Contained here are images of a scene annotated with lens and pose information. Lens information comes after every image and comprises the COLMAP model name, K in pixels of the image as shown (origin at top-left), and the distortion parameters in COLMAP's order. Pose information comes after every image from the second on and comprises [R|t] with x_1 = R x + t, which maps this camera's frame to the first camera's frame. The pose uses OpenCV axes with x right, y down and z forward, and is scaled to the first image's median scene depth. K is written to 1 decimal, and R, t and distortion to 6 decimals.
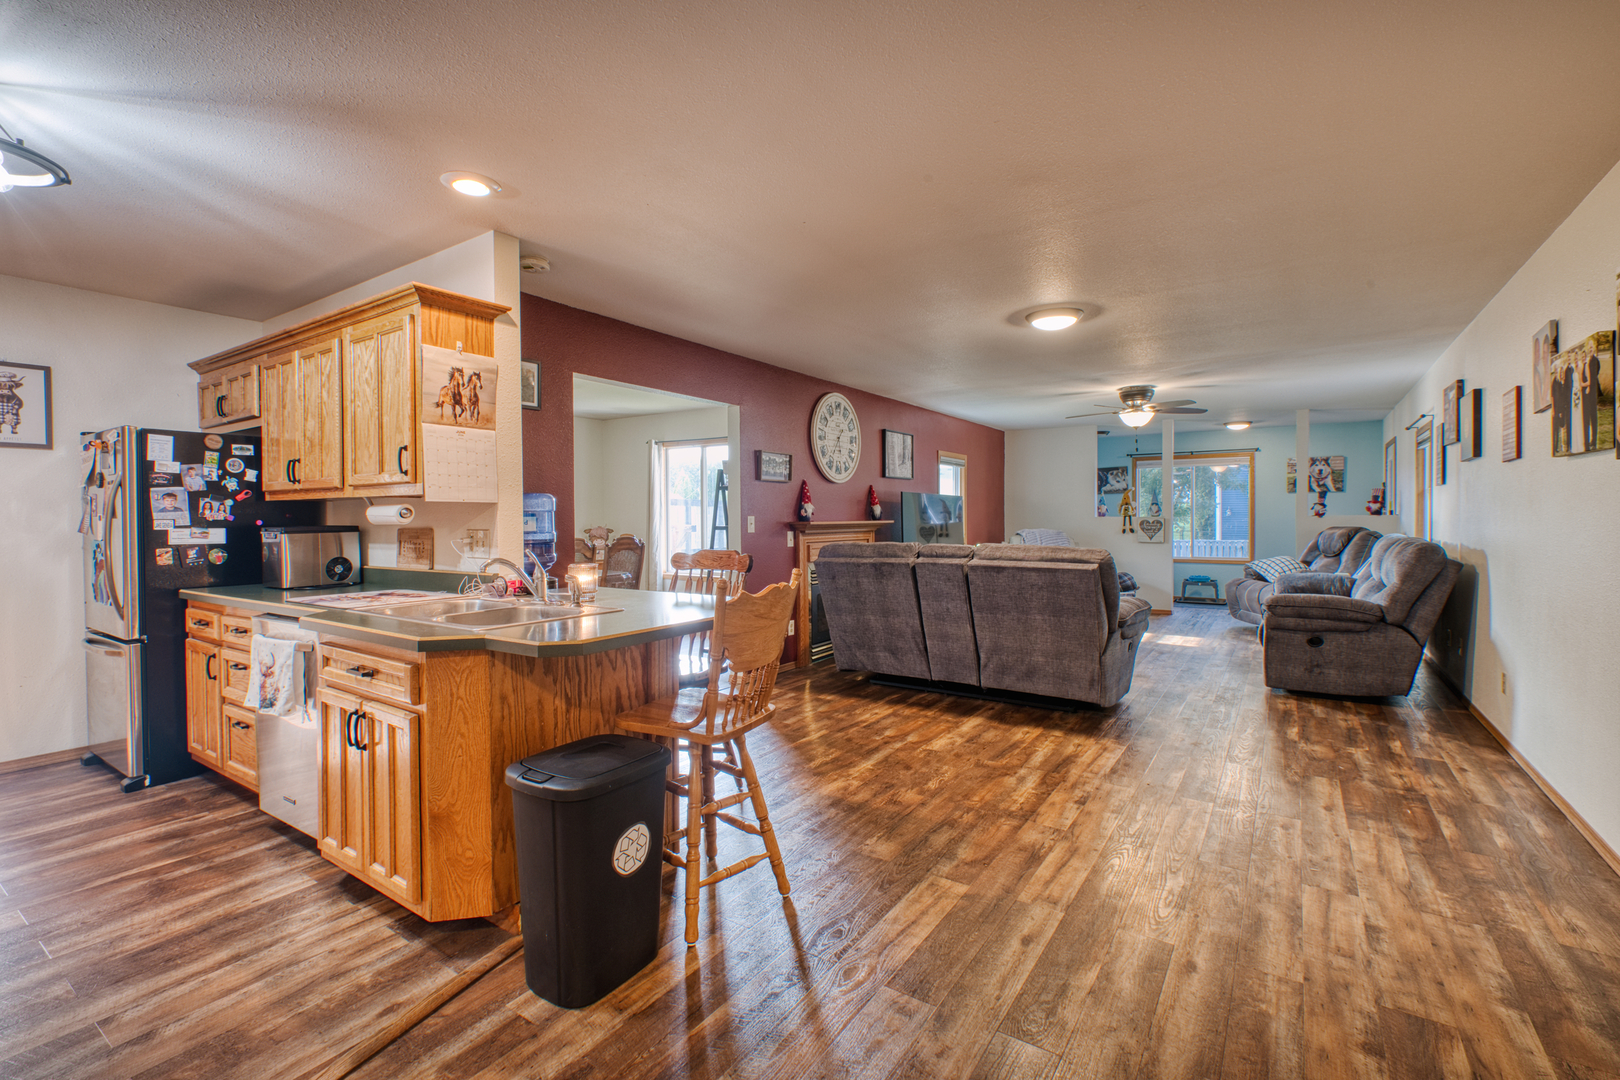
lens RADIAL K [[716.1, 0, 811.1], [0, 716.1, 529.1], [0, 0, 1]] dist [-0.004361, 0.000253]
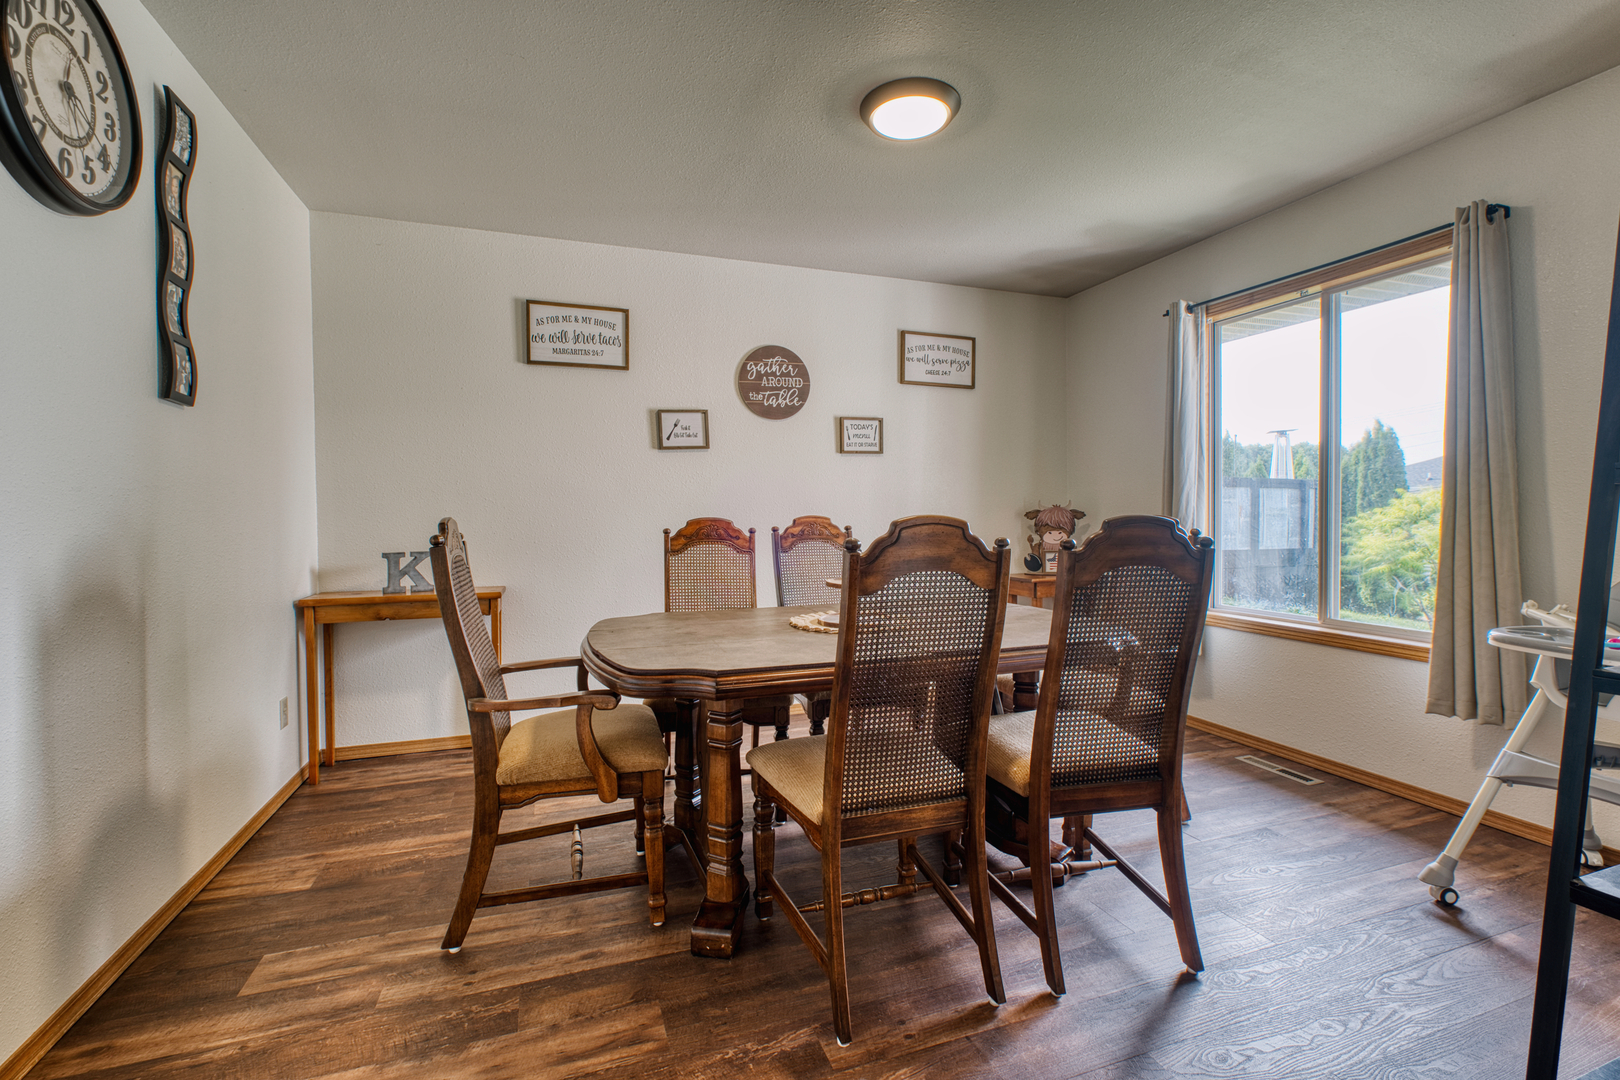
lens RADIAL K [[716.1, 0, 804.9], [0, 716.1, 528.4], [0, 0, 1]] dist [-0.004361, 0.000253]
pose [[0.805001, 0.009869, -0.593192, -0.371236], [-0.006115, 0.999947, 0.008338, 0.024123], [0.593242, -0.003084, 0.805018, 1.306161]]
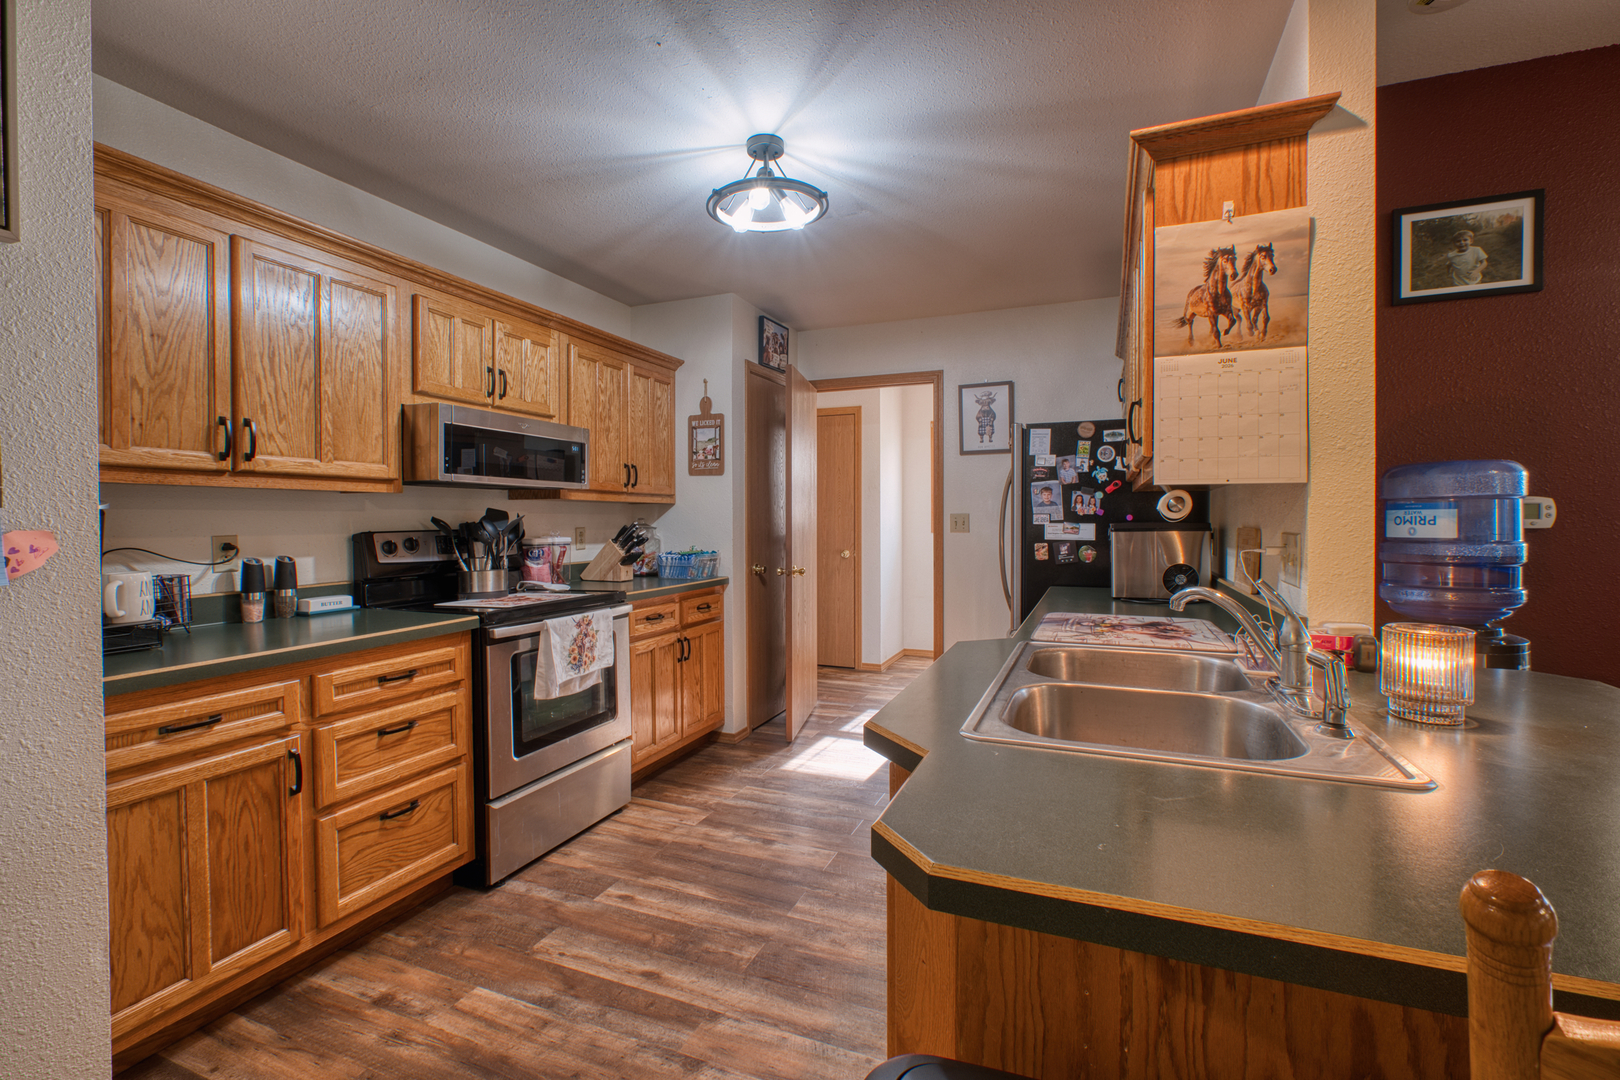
lens RADIAL K [[716.1, 0, 809.1], [0, 716.1, 529.1], [0, 0, 1]] dist [-0.004361, 0.000253]
pose [[0.199242, 0.021767, -0.979709, 0.002746], [-0.013013, 0.999724, 0.019565, -0.007872], [0.979864, 0.008851, 0.199470, 0.510929]]
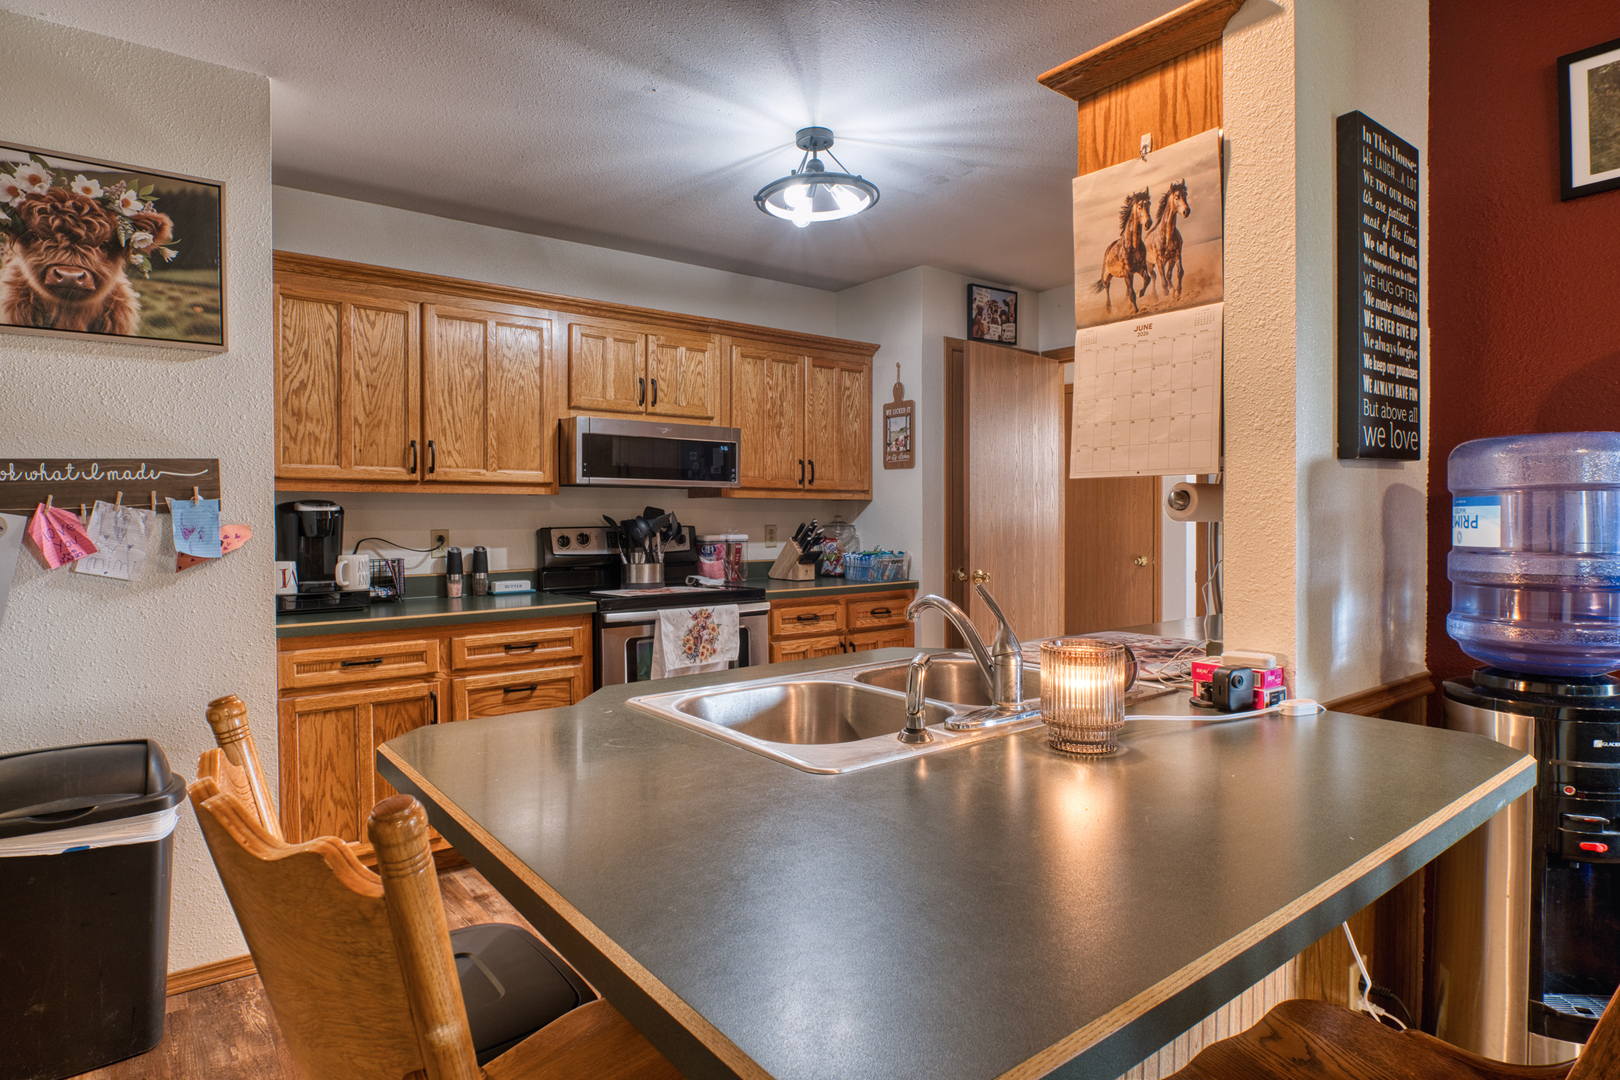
lens RADIAL K [[882.1, 0, 810.7], [0, 882.1, 528.1], [0, 0, 1]] dist [-0.007509, -0.001894]
pose [[-0.312784, 0.022089, -0.949568, 0.118194], [-0.008807, 0.999619, 0.026154, -0.015717], [0.949784, 0.016543, -0.312470, 0.886606]]
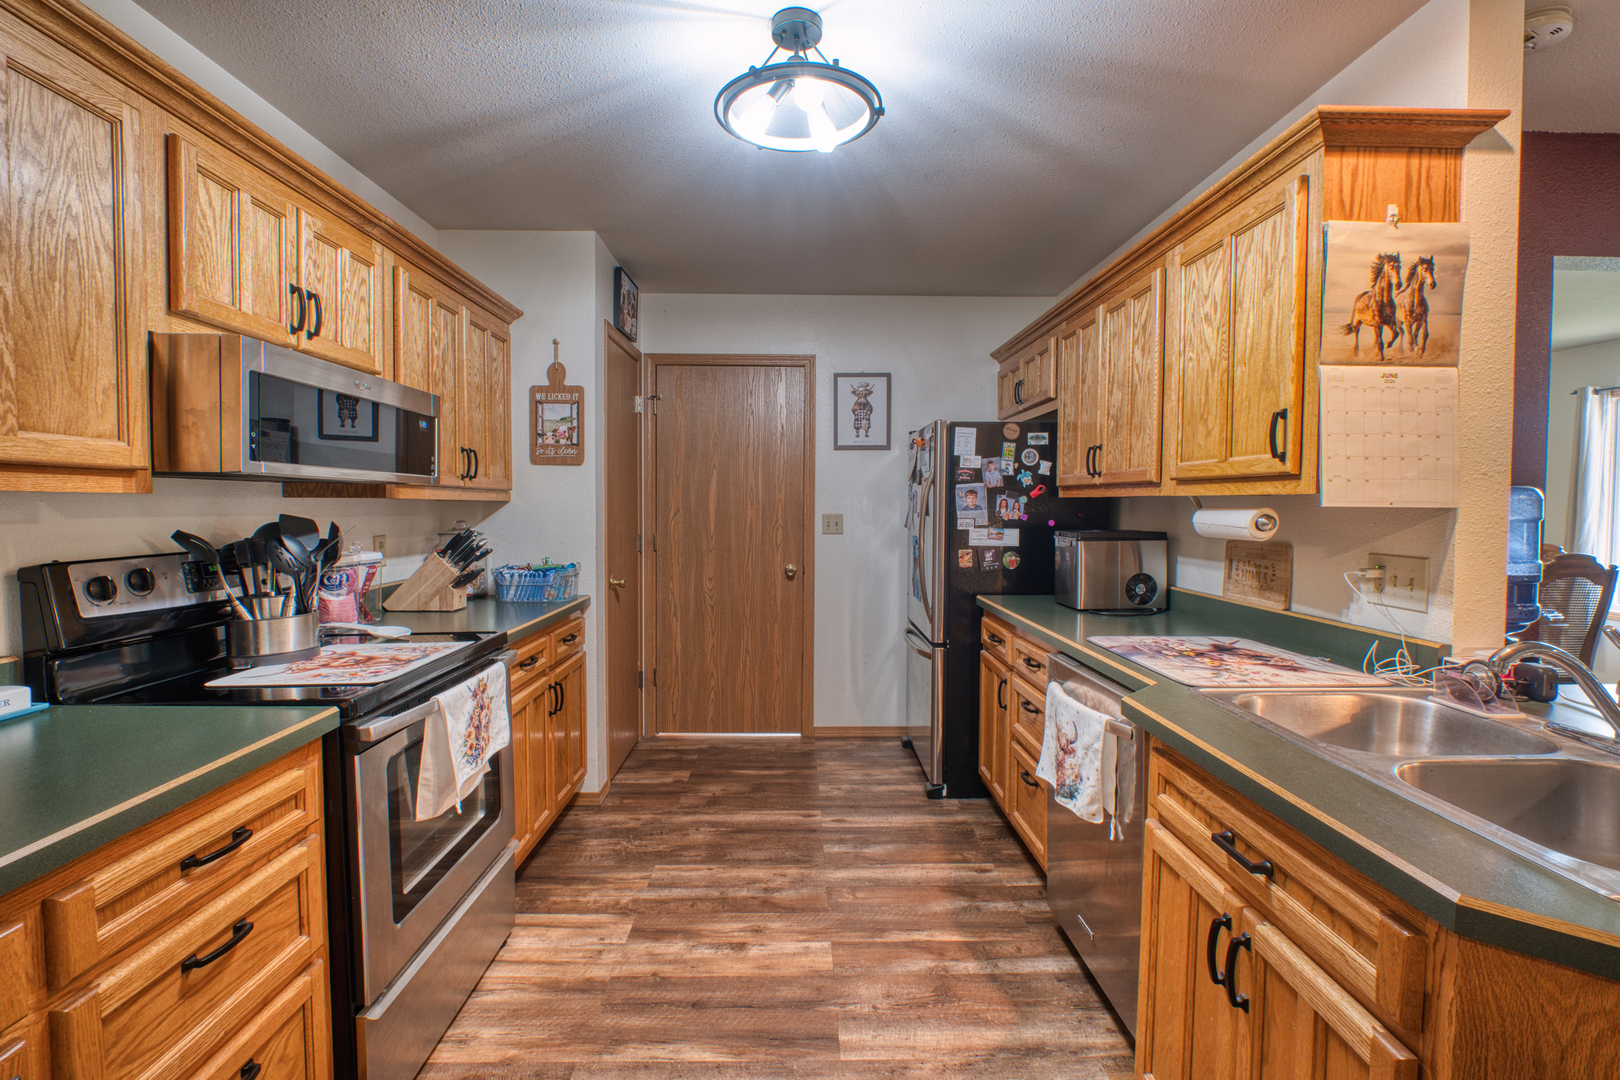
lens RADIAL K [[714.9, 0, 809.4], [0, 714.9, 530.2], [0, 0, 1]] dist [-0.011648, -0.000254]
pose [[0.573835, 0.040016, -0.817993, -0.274307], [-0.021132, 0.999196, 0.034057, -0.026923], [0.818698, -0.002257, 0.574219, 0.312181]]
